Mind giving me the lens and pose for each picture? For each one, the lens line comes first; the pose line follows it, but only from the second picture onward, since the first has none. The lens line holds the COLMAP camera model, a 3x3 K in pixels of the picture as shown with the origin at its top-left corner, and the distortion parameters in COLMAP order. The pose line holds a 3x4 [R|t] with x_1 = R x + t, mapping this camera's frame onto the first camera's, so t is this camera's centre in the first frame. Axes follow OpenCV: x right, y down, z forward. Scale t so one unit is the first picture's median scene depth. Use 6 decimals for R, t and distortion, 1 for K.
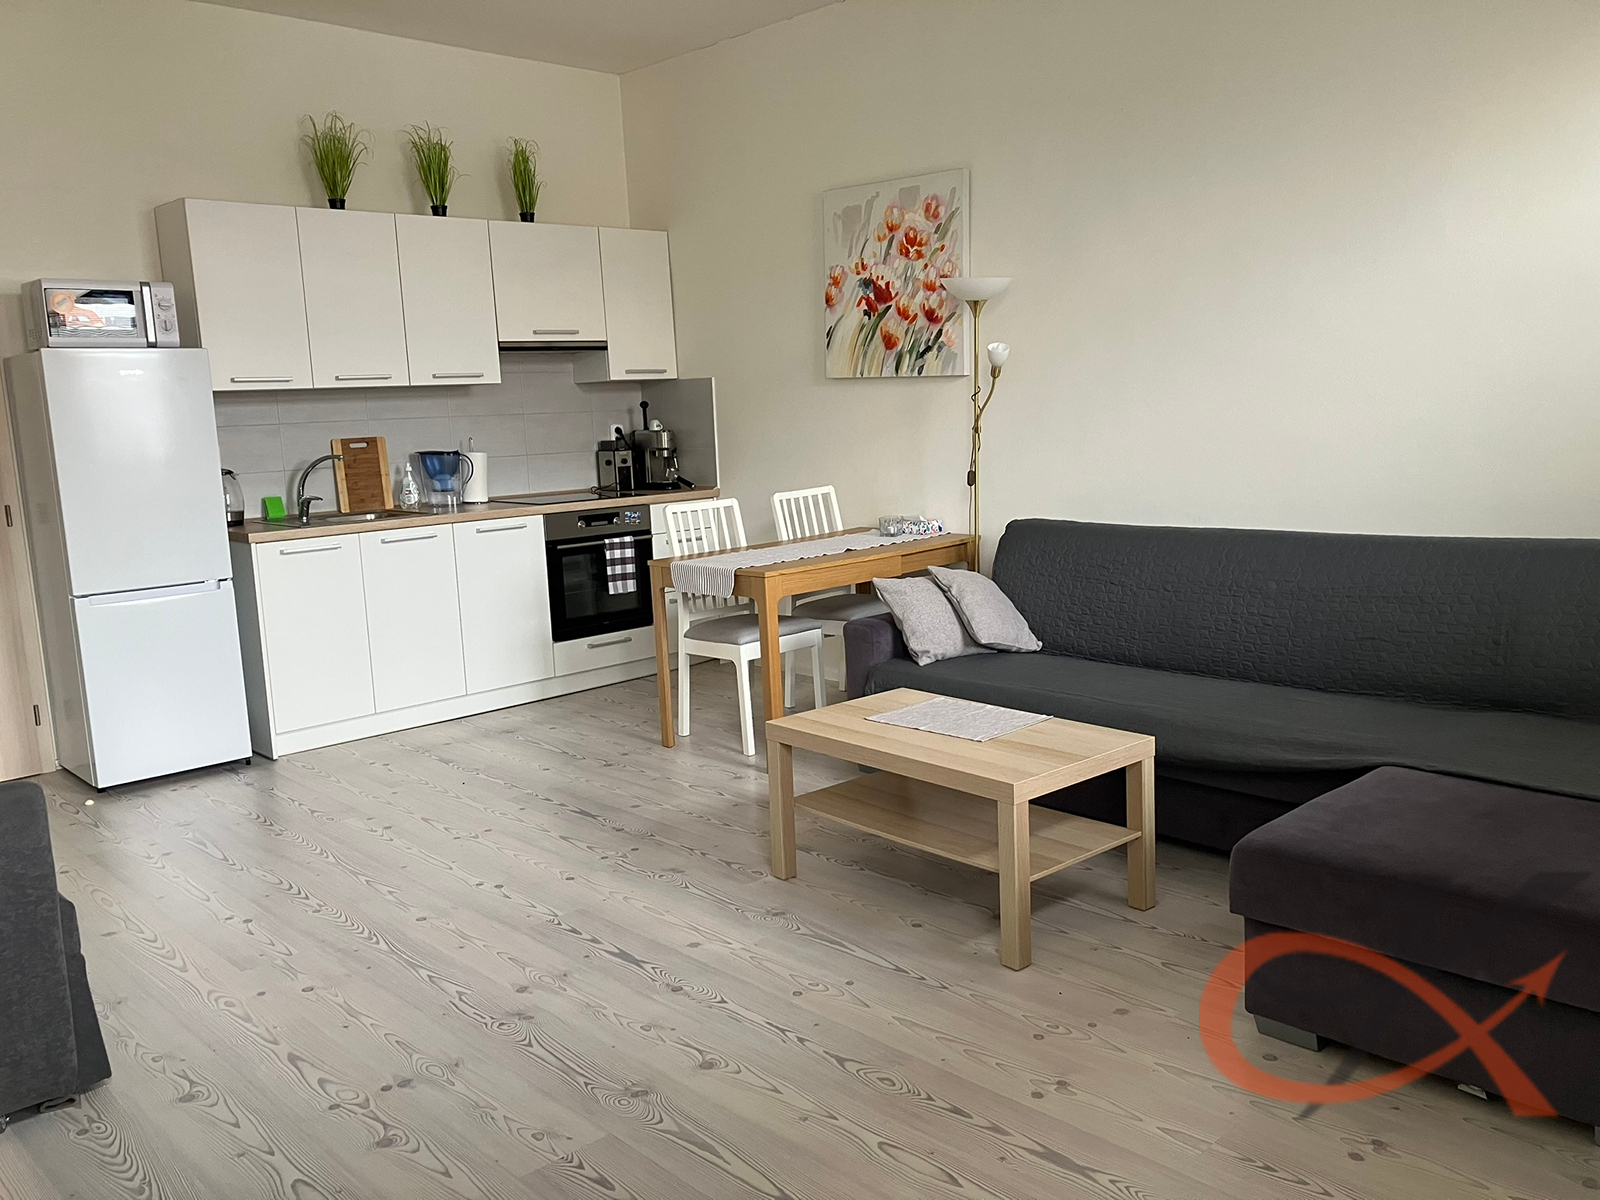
lens RADIAL K [[1342.8, 0, 833.0], [0, 1342.8, 629.1], [0, 0, 1]] dist [0.043705, -0.082346]
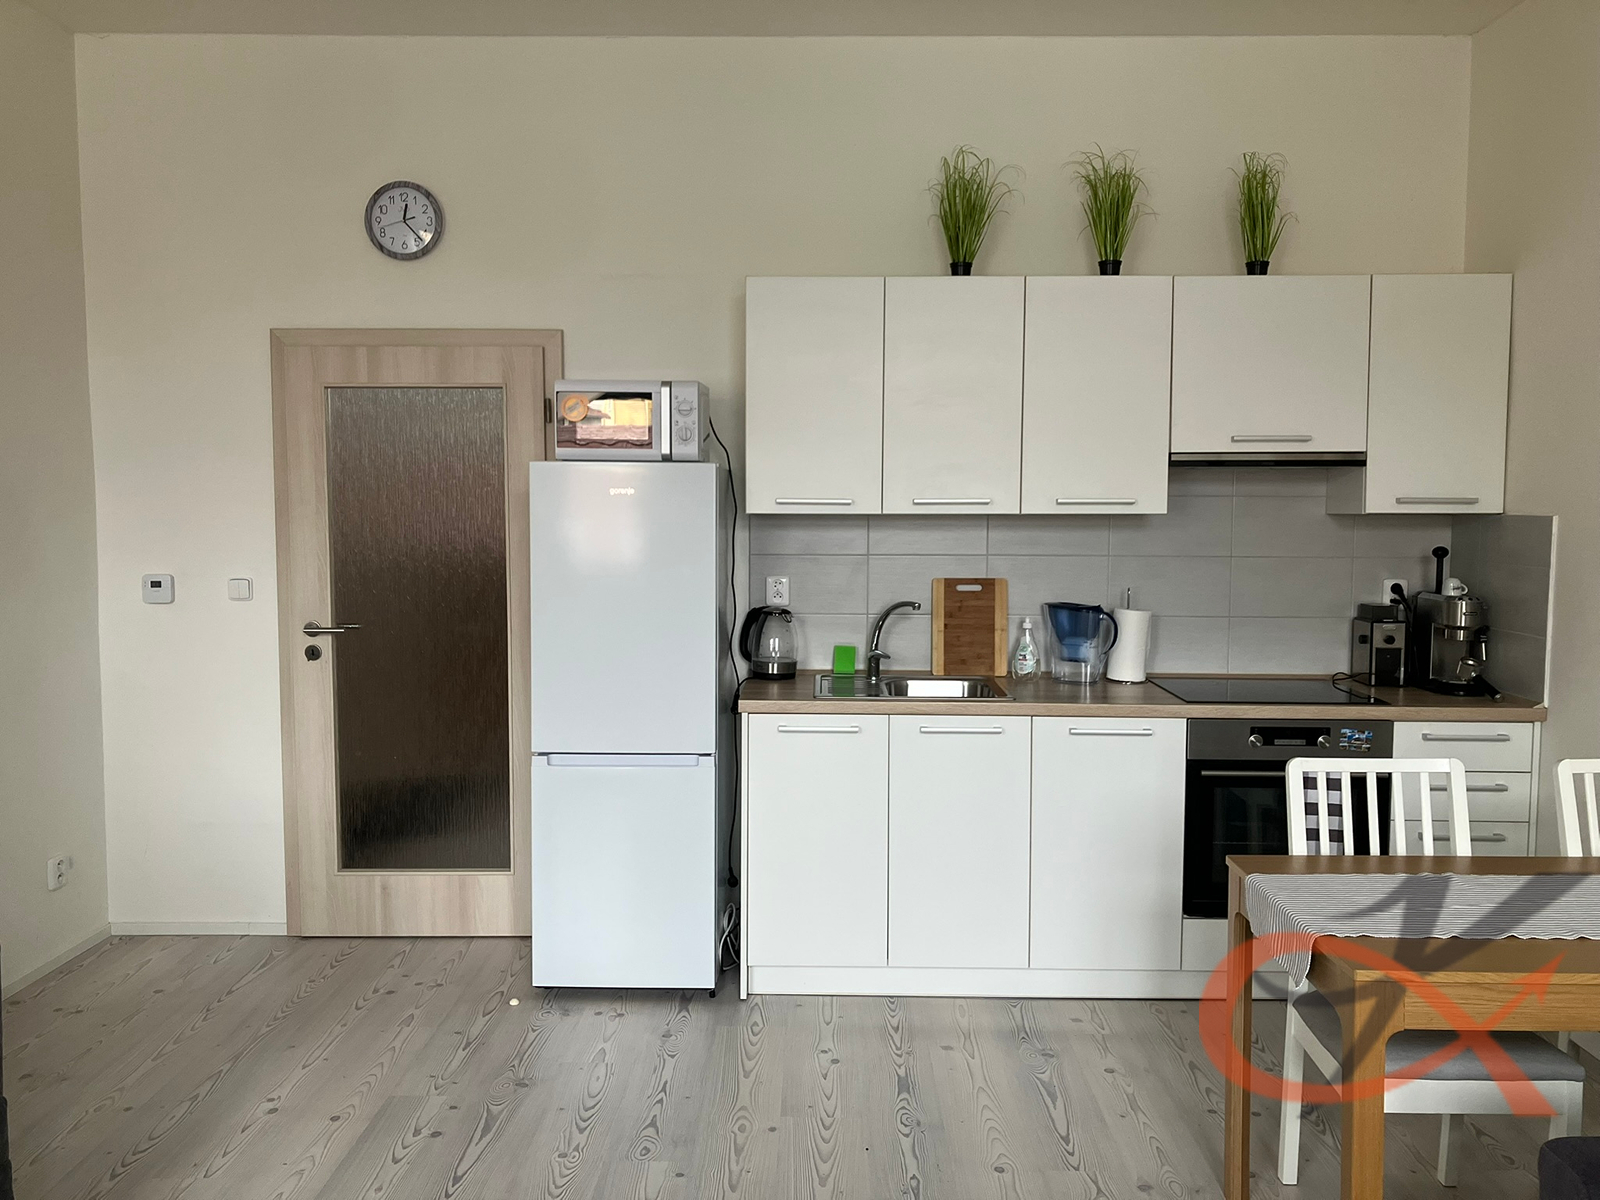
lens RADIAL K [[1342.8, 0, 789.6], [0, 1342.8, 588.9], [0, 0, 1]] dist [0.043705, -0.082346]
pose [[0.694371, 0.091728, -0.713747, 0.118669], [-0.151544, 0.988239, -0.020426, -0.115940], [0.703479, 0.122347, 0.700106, 0.452877]]
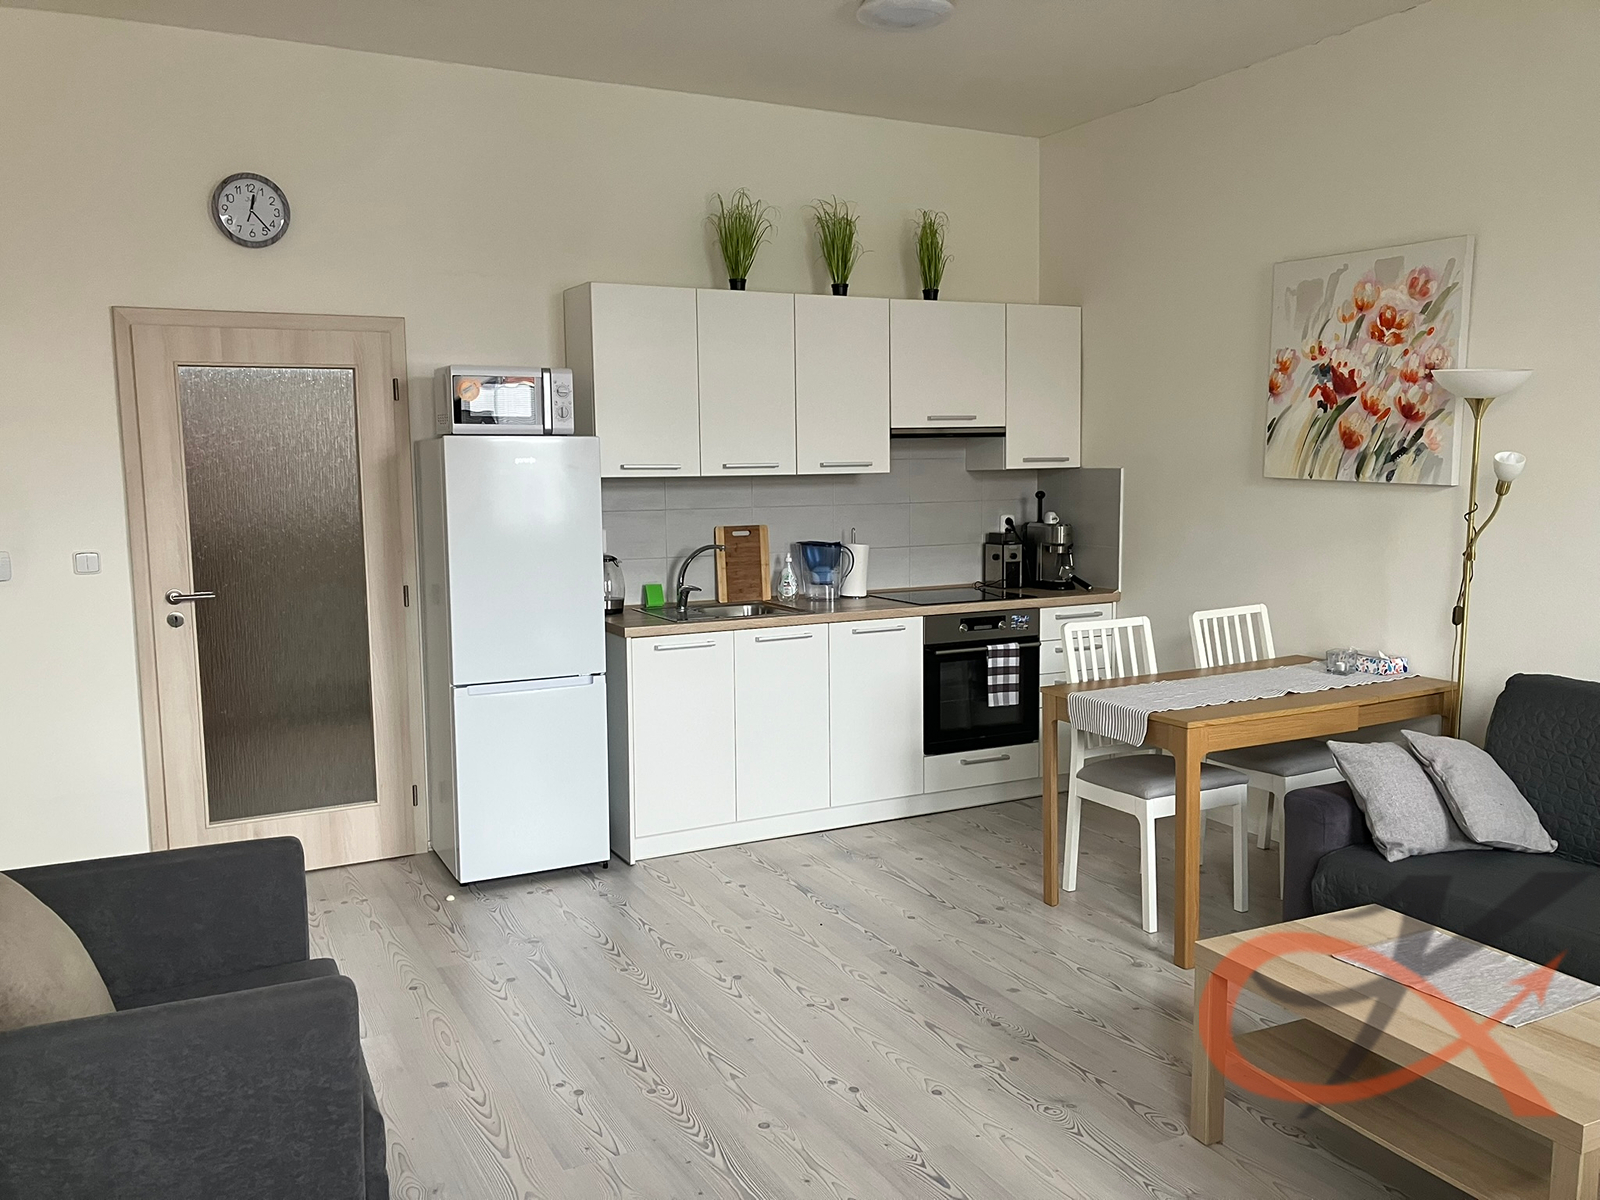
lens RADIAL K [[1342.8, 0, 801.9], [0, 1342.8, 611.0], [0, 0, 1]] dist [0.043705, -0.082346]
pose [[0.956880, 0.059880, -0.284245, -0.039866], [-0.074062, 0.996475, -0.039401, -0.051750], [0.280884, 0.058754, 0.957942, 0.114768]]
